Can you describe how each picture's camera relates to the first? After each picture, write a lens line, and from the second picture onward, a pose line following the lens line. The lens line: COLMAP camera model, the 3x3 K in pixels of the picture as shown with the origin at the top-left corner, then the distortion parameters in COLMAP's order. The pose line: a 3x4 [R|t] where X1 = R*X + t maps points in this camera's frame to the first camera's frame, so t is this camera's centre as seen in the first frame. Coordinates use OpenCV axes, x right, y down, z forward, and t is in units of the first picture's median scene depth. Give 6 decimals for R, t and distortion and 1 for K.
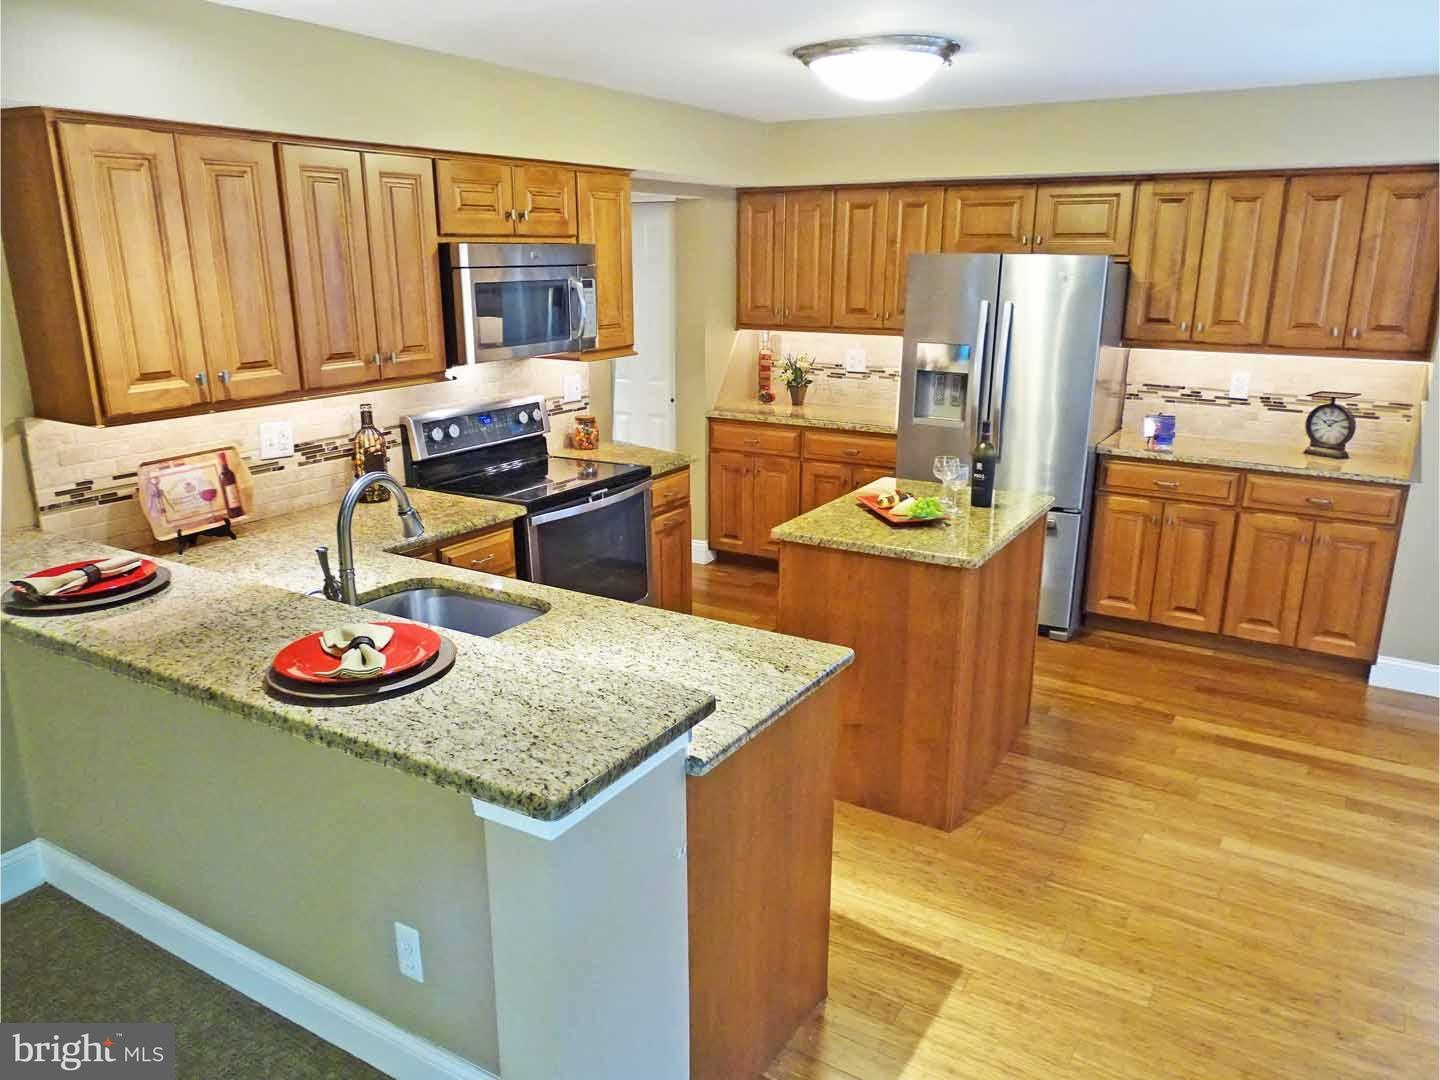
lens RADIAL K [[1025.2, 0, 723.8], [0, 1025.2, 546.1], [0, 0, 1]] dist [0.040793, -0.016900]
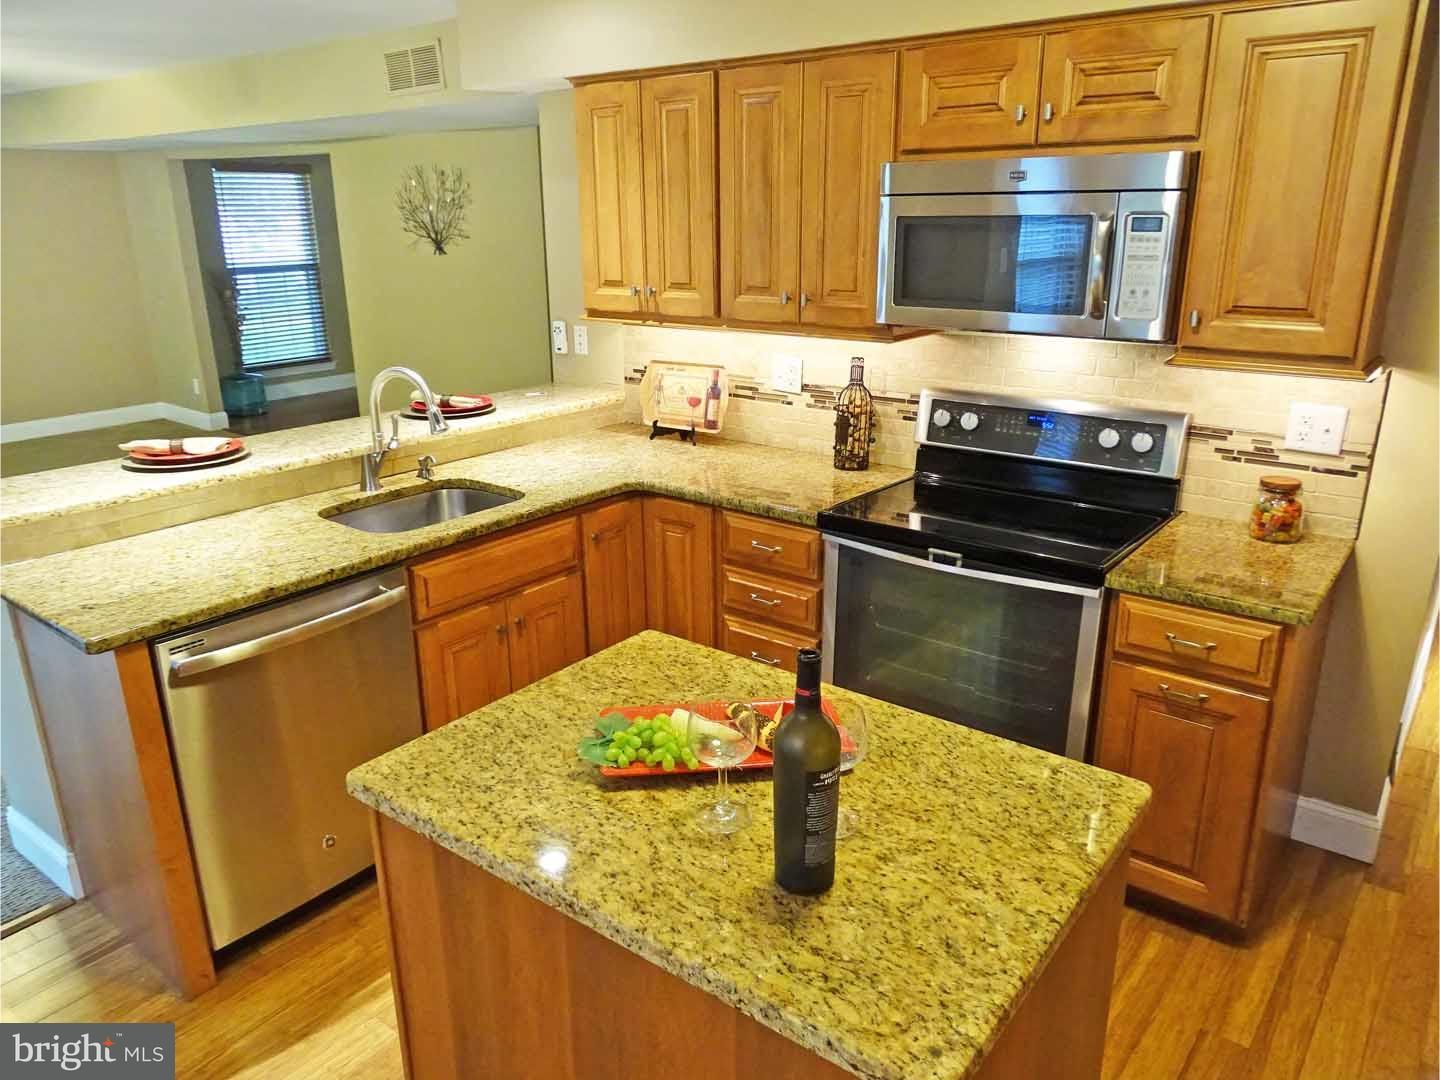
lens RADIAL K [[1025.2, 0, 721.2], [0, 1025.2, 530.8], [0, 0, 1]] dist [0.040793, -0.016900]
pose [[-0.108672, 0.292861, -0.949959, 0.600447], [-0.272991, 0.910087, 0.311798, -0.274813], [0.955859, 0.293214, -0.018953, 1.069854]]
